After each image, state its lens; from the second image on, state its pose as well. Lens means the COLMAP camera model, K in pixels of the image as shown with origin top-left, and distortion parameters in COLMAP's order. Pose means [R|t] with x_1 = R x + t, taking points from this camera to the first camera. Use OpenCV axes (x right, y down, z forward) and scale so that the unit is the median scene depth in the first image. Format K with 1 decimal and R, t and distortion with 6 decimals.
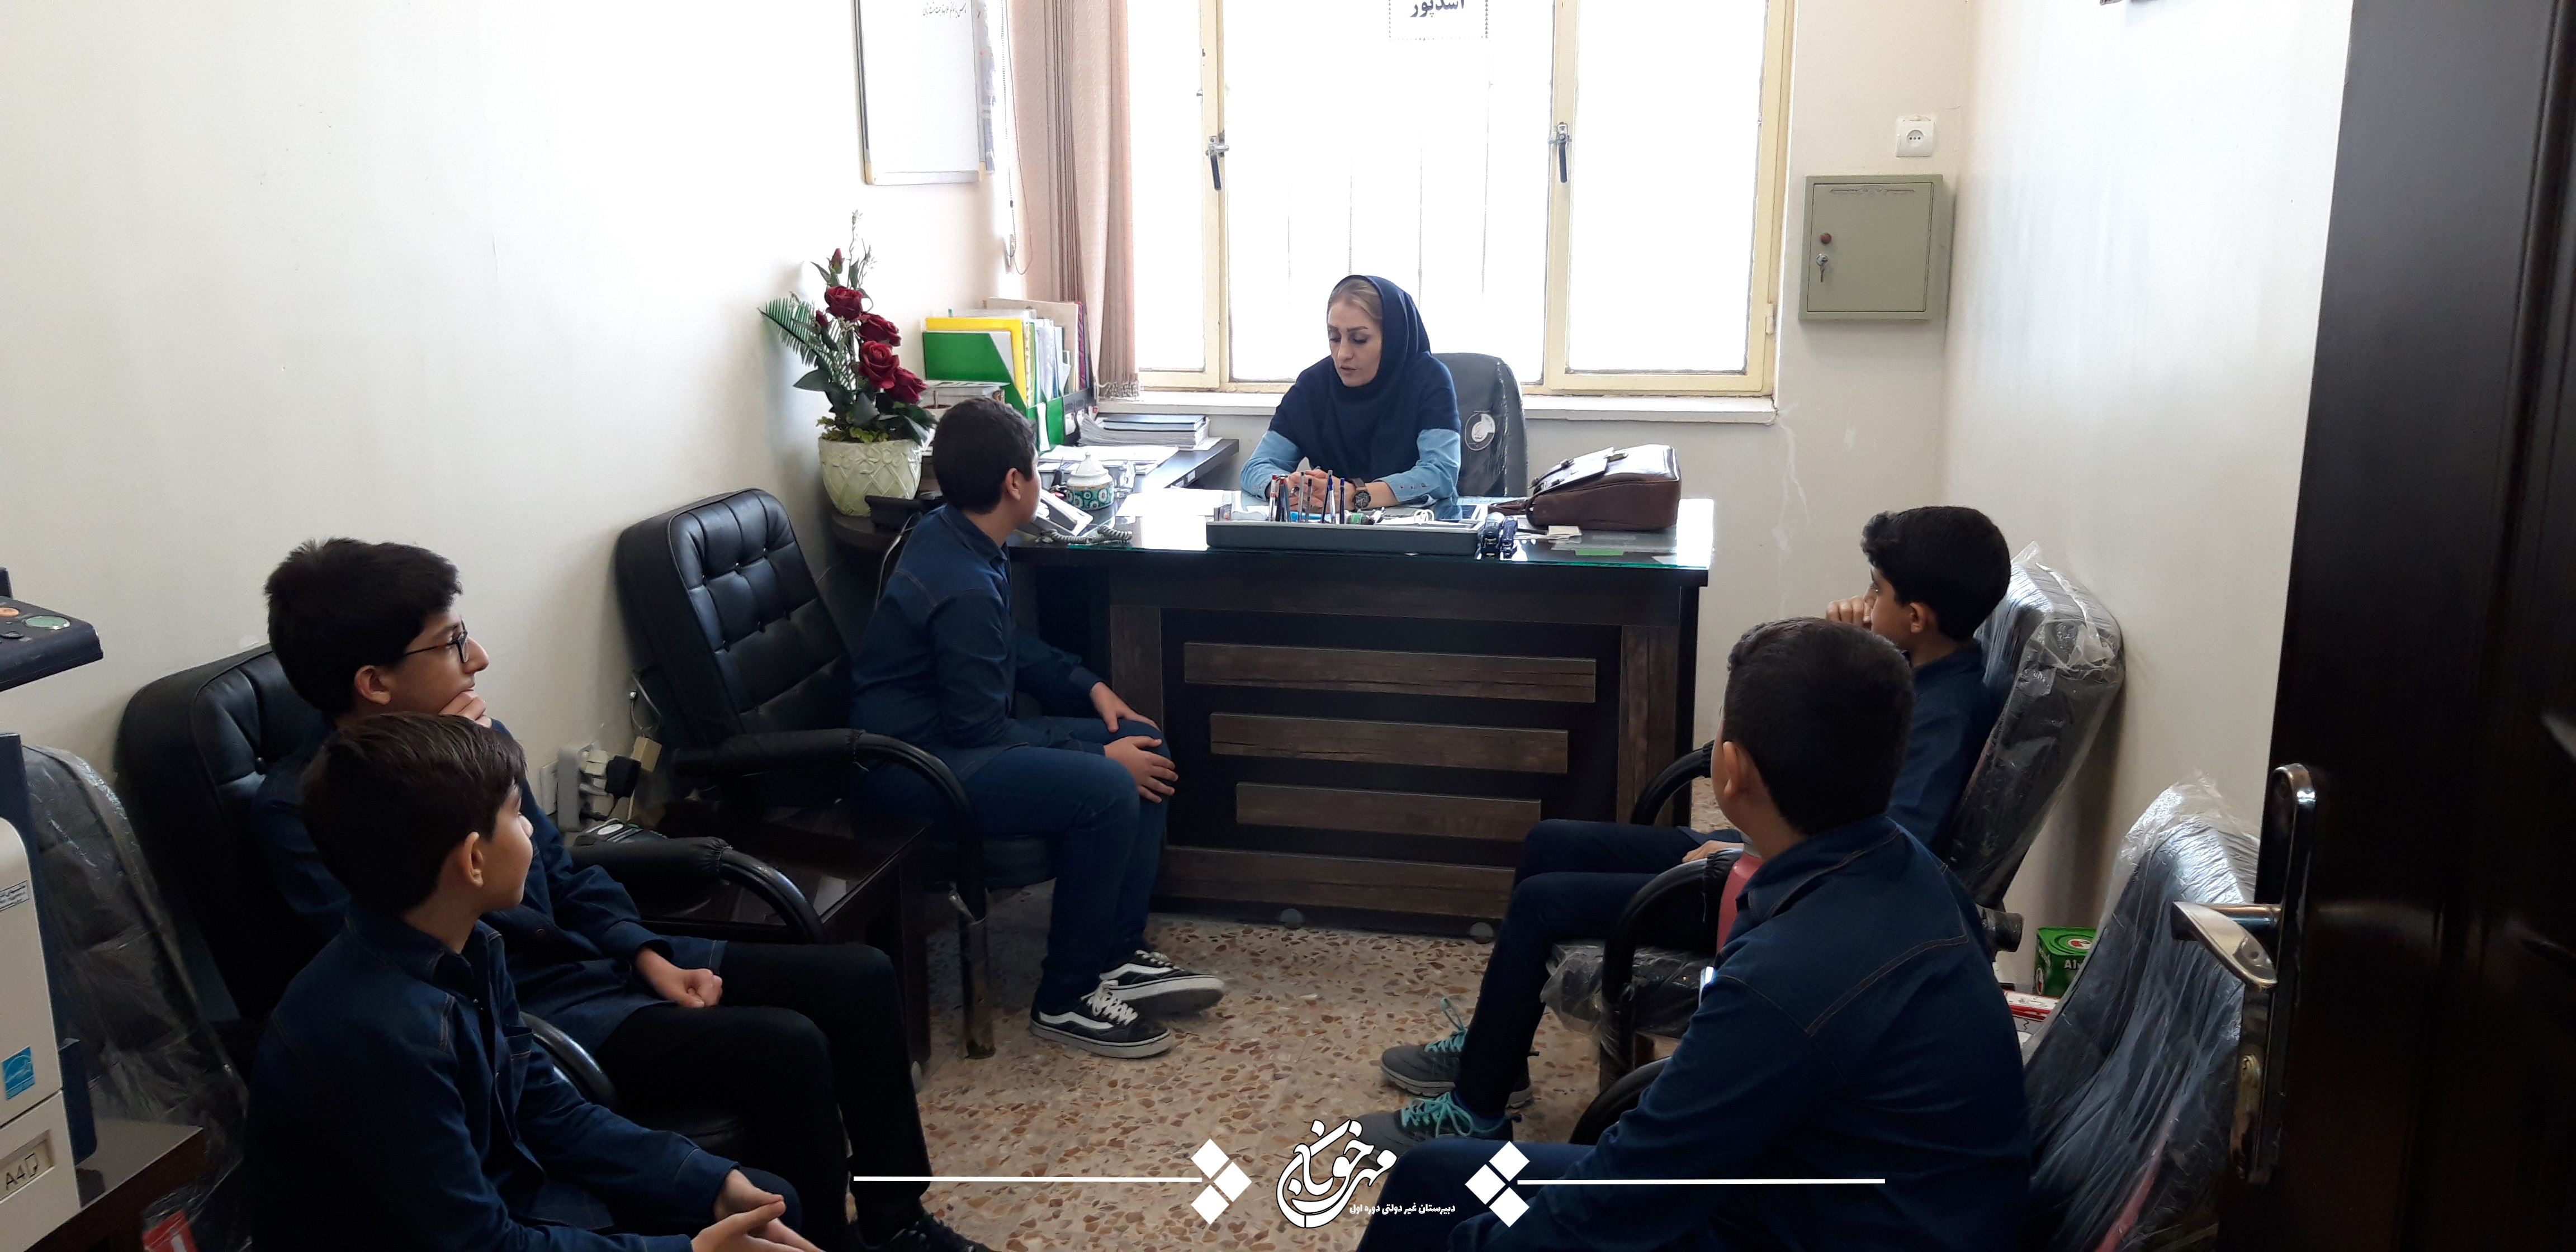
lens RADIAL K [[1997.8, 0, 1289.5], [0, 1997.8, 664.7], [0, 0, 1]] dist [0.133871, -0.313781]
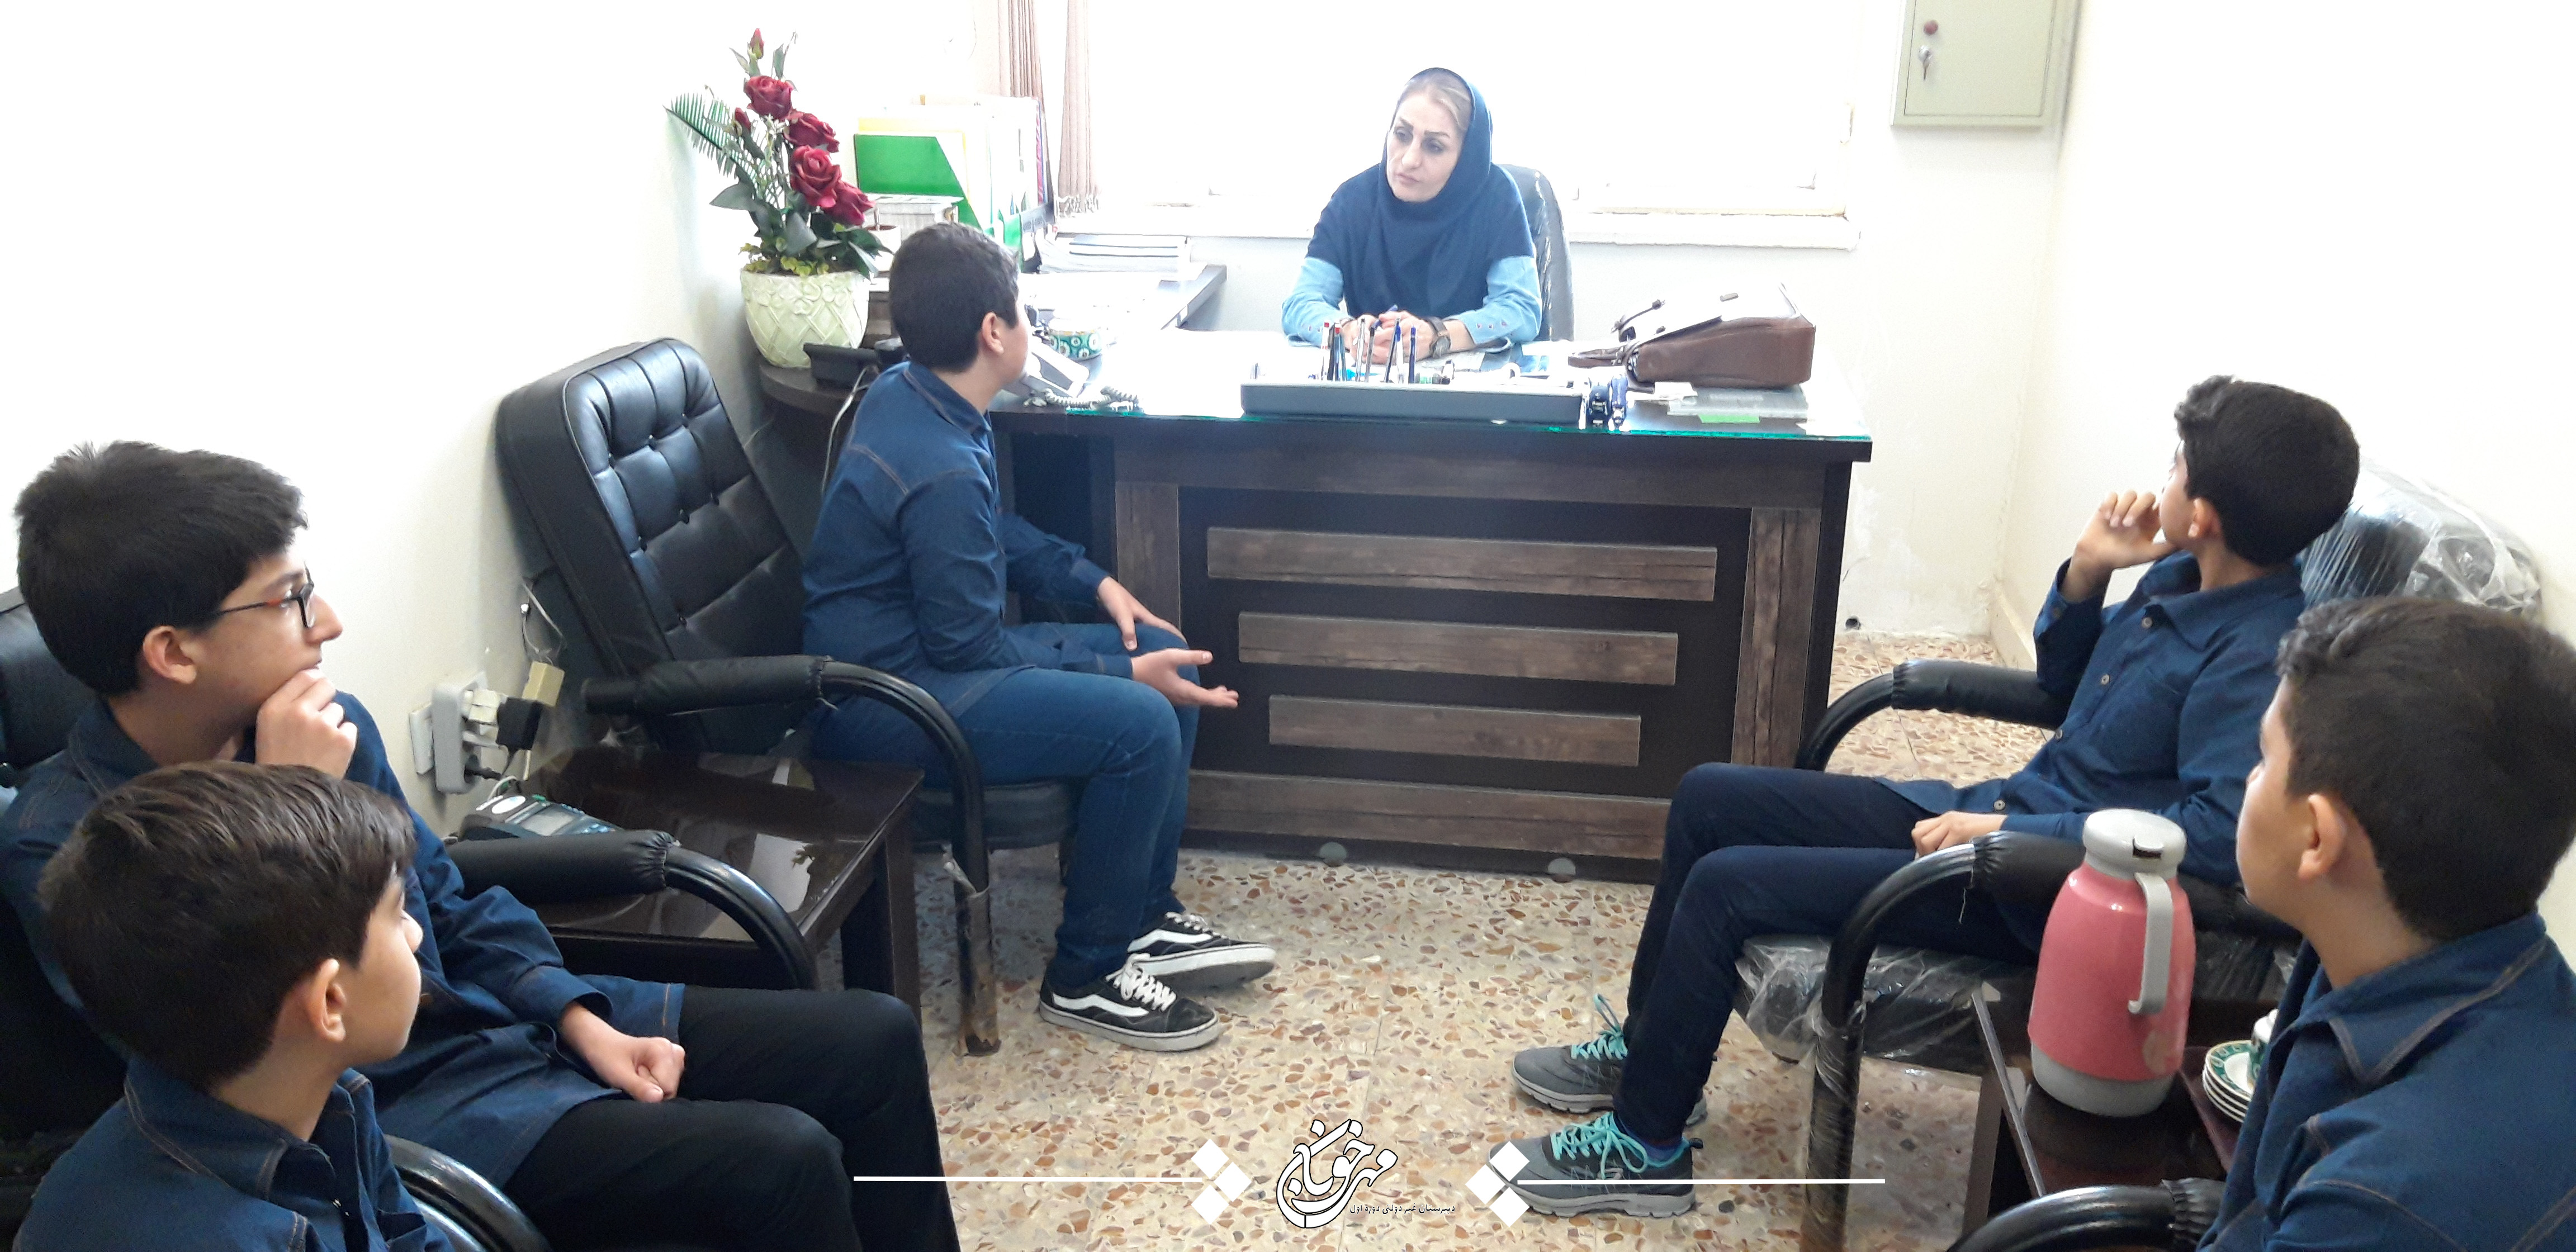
lens RADIAL K [[1997.8, 0, 1289.5], [0, 1997.8, 664.7], [0, 0, 1]] dist [0.133871, -0.313781]
pose [[0.998151, -0.010112, 0.059943, -0.070632], [0.004420, 0.995529, 0.094348, -0.033275], [-0.060629, -0.093909, 0.993733, 0.185024]]
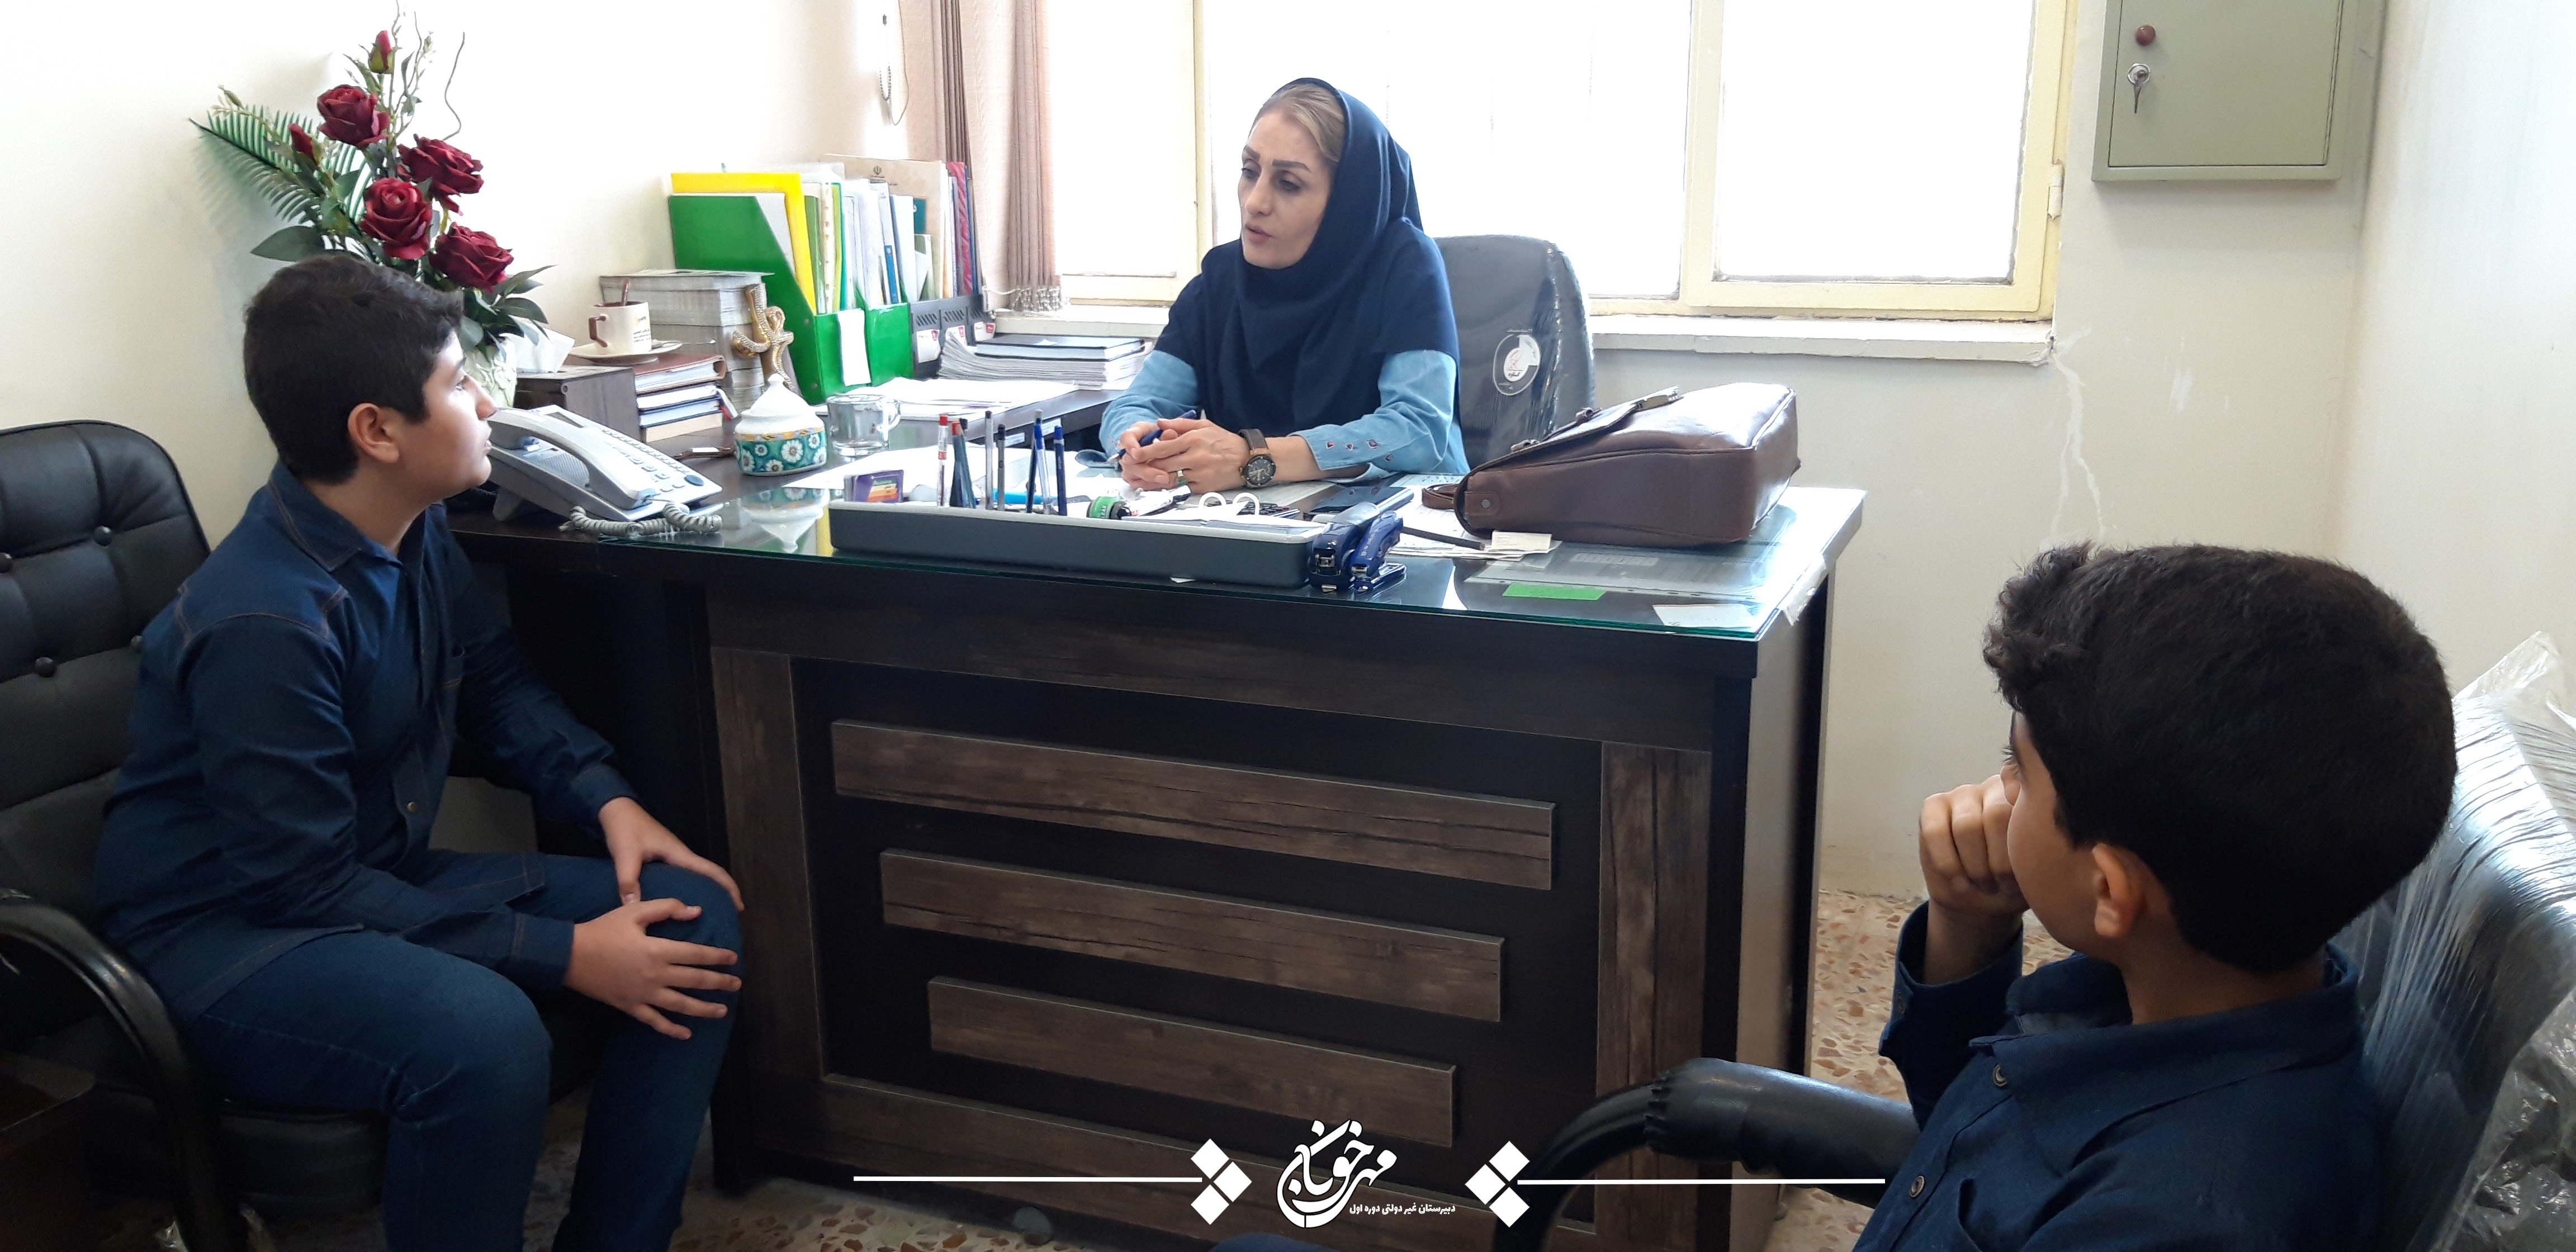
lens RADIAL K [[1997.8, 0, 1289.5], [0, 1997.8, 664.7], [0, 0, 1]] dist [0.133871, -0.313781]
pose [[0.982281, 0.044774, -0.181989, 0.174777], [-0.042541, 0.998964, 0.016154, -0.041892], [0.182524, -0.008126, 0.983168, 0.494047]]
